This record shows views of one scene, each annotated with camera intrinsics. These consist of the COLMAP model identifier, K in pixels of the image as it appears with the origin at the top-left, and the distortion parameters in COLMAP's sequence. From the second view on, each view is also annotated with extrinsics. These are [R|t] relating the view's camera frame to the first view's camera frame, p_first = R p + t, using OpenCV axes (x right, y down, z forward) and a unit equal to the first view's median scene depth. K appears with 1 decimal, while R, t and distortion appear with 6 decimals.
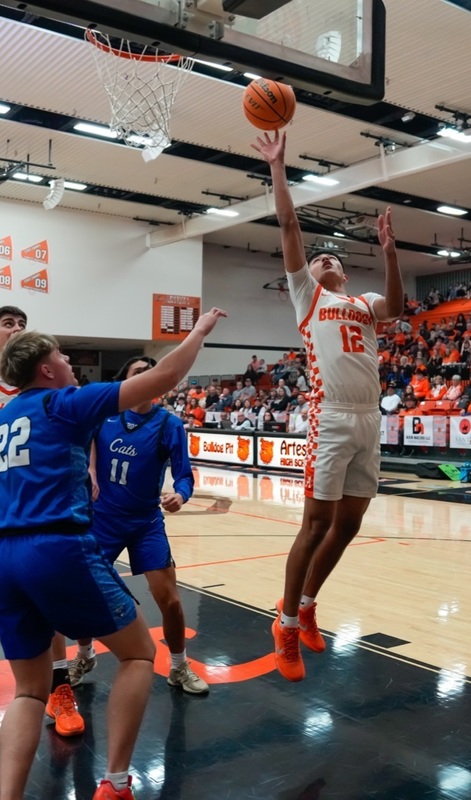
lens RADIAL K [[823.8, 0, 235.5], [0, 823.8, 399.7], [0, 0, 1]] dist [-0.010151, 0.000000]
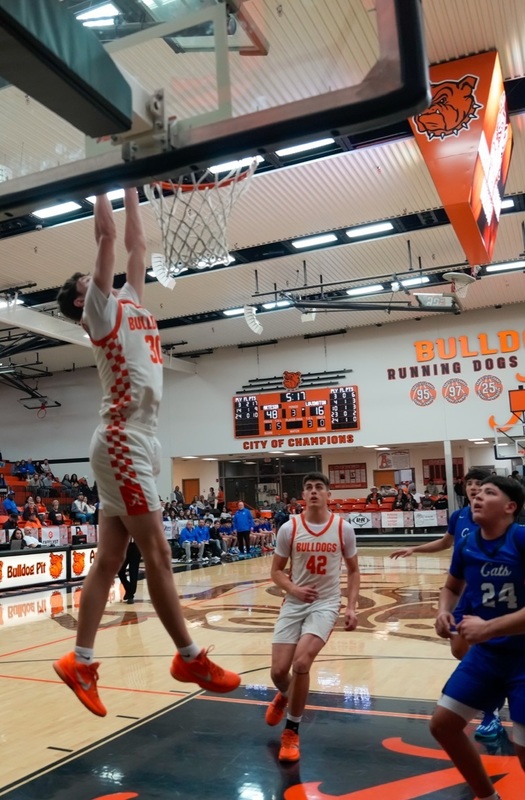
lens RADIAL K [[701.6, 0, 262.3], [0, 701.6, 400.2], [0, 0, 1]] dist [-0.003937, -0.000954]
pose [[-0.493293, 0.143563, 0.857935, -0.861259], [0.024387, 0.988181, -0.151336, -0.002007], [-0.869521, -0.053731, -0.490964, 1.219662]]
